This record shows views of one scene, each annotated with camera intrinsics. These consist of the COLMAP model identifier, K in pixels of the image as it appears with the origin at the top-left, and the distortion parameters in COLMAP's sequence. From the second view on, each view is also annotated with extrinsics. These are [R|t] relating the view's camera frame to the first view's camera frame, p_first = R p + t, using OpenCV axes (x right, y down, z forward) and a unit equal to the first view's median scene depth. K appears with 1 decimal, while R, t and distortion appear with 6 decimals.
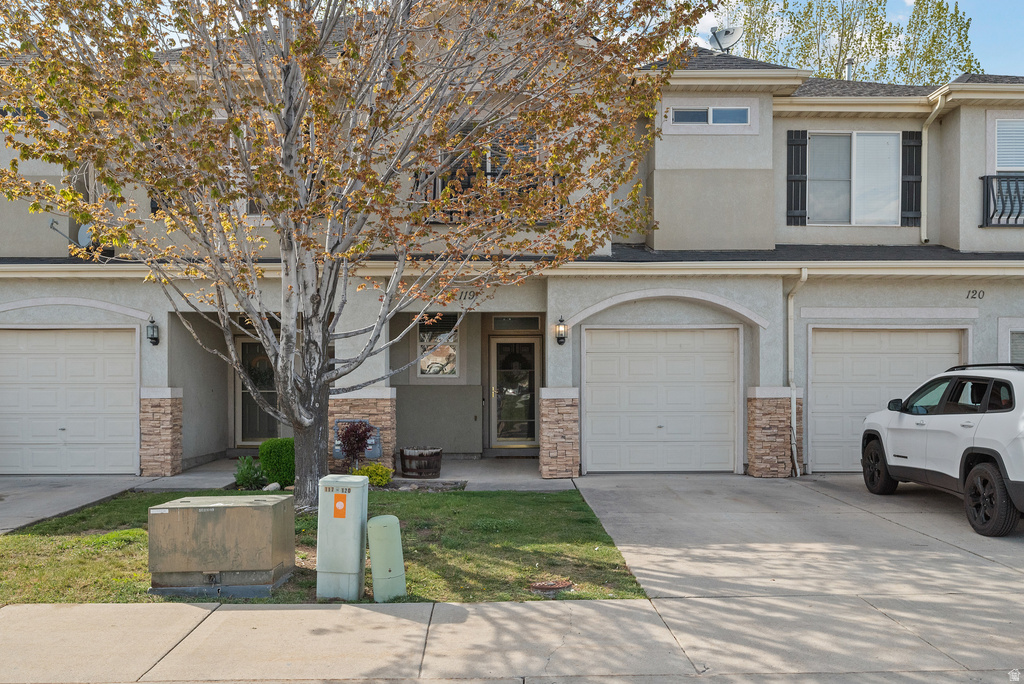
lens RADIAL K [[799.9, 0, 511.8], [0, 799.9, 344.7], [0, 0, 1]] dist [-0.001180, -0.000014]
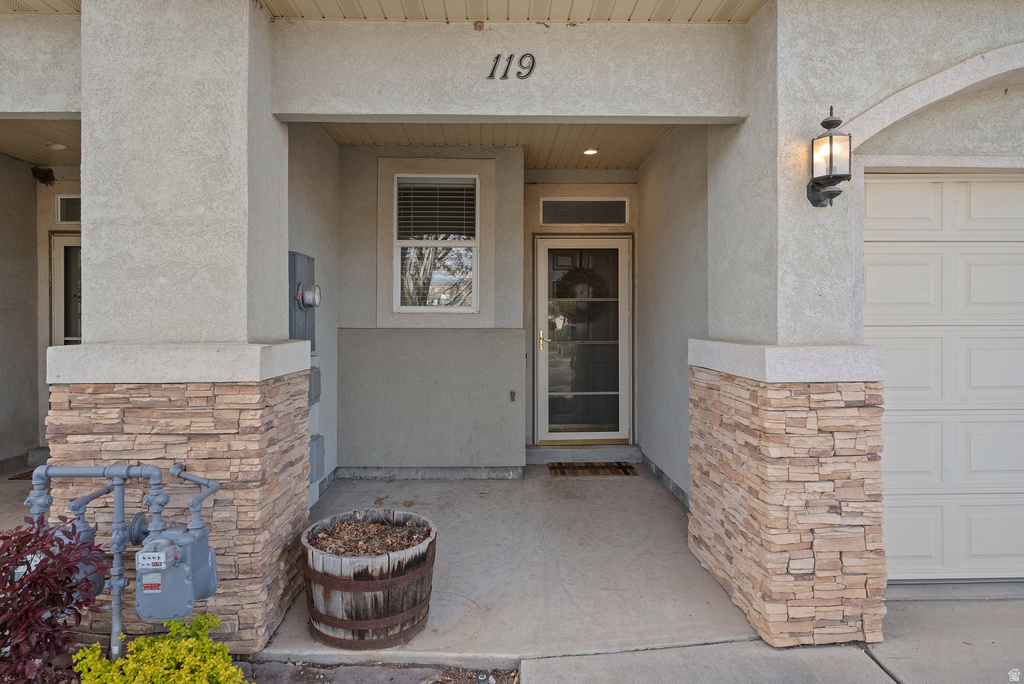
lens RADIAL K [[589.7, 0, 513.5], [0, 589.7, 287.8], [0, 0, 1]] dist [0.001372, 0.000132]
pose [[0.999912, 0.001409, 0.013184, -0.060243], [-0.001381, 0.999997, -0.002097, 0.032372], [-0.013187, 0.002078, 0.999911, 0.777730]]
